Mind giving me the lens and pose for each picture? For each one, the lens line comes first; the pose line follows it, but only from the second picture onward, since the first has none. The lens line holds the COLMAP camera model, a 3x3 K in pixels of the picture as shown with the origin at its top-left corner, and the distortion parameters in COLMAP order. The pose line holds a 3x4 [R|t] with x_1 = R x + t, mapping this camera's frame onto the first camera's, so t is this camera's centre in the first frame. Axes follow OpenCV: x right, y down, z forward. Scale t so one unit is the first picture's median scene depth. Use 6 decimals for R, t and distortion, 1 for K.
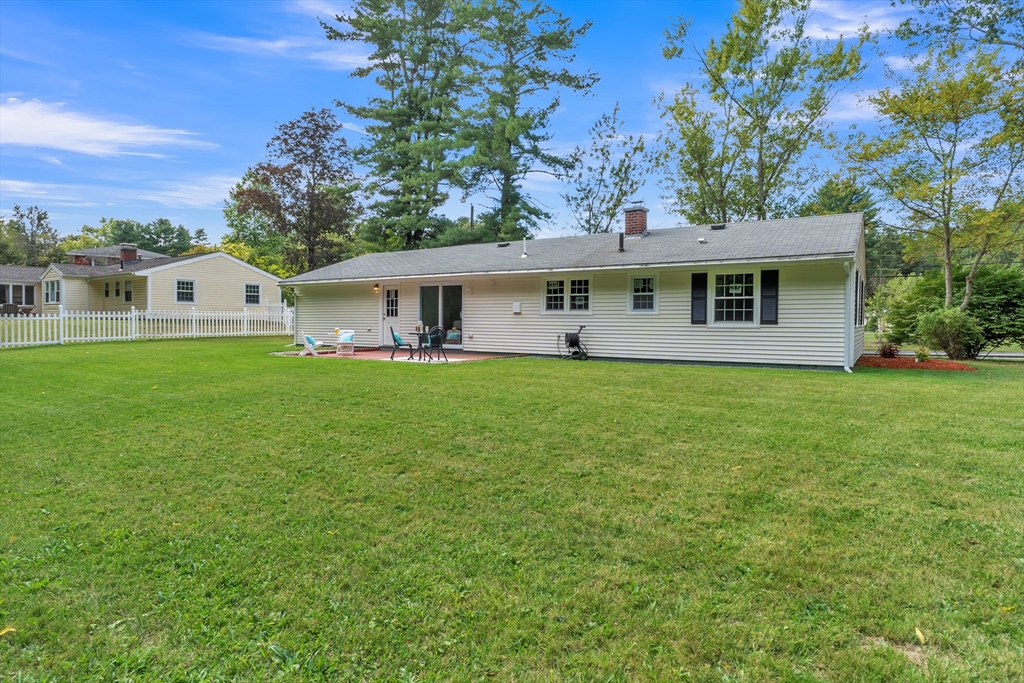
lens RADIAL K [[583.7, 0, 516.1], [0, 583.7, 317.6], [0, 0, 1]] dist [-0.017108, -0.000074]
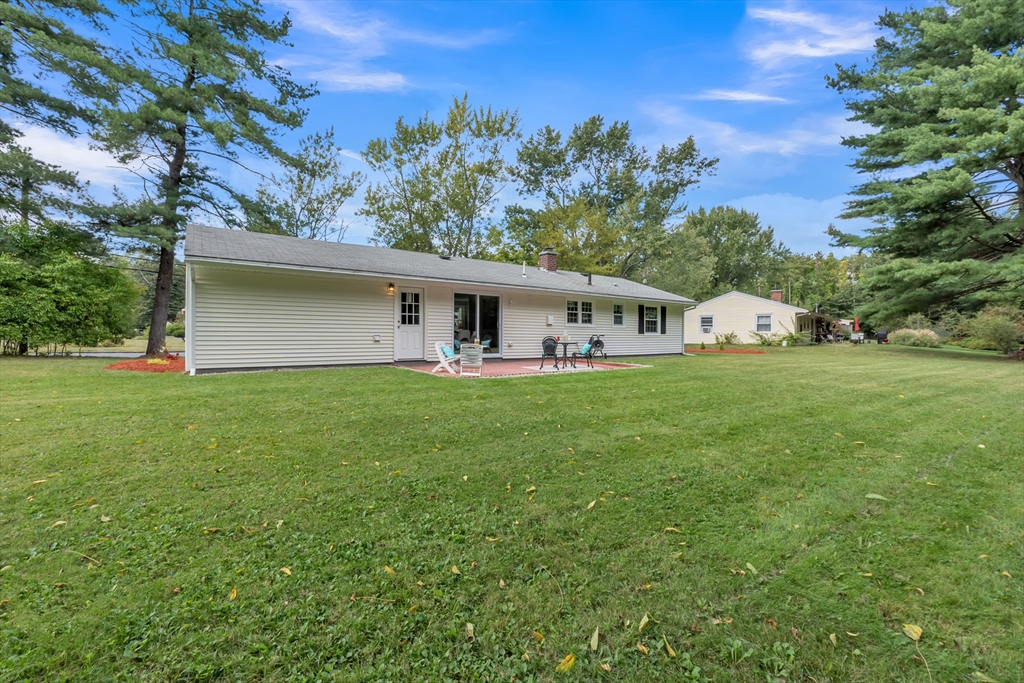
lens RADIAL K [[427.2, 0, 512.0], [0, 427.2, 341.5], [0, 0, 1]] dist [-0.002760, -0.000142]
pose [[0.354212, -0.018367, 0.934985, -0.981008], [-0.012741, 0.999620, 0.024464, 0.007681], [-0.935078, -0.020578, 0.353843, 0.859591]]
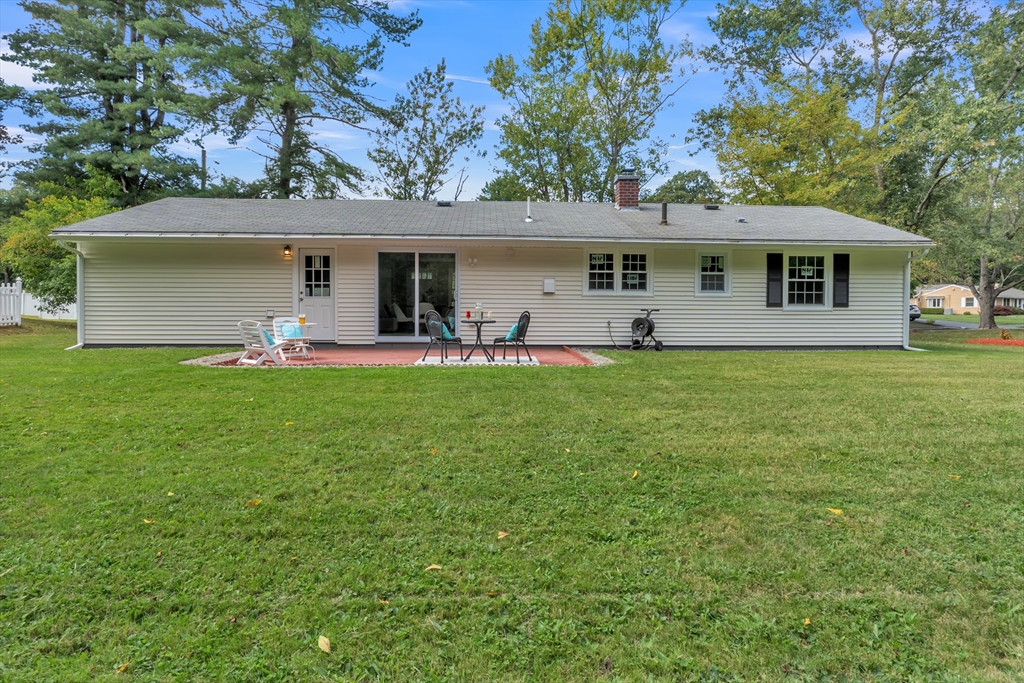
lens RADIAL K [[583.7, 0, 516.1], [0, 583.7, 317.6], [0, 0, 1]] dist [-0.017108, -0.000074]
pose [[0.810356, -0.011575, 0.585823, -0.553491], [-0.004598, 0.999648, 0.026112, 0.005377], [-0.585919, -0.023853, 0.810018, 0.451906]]
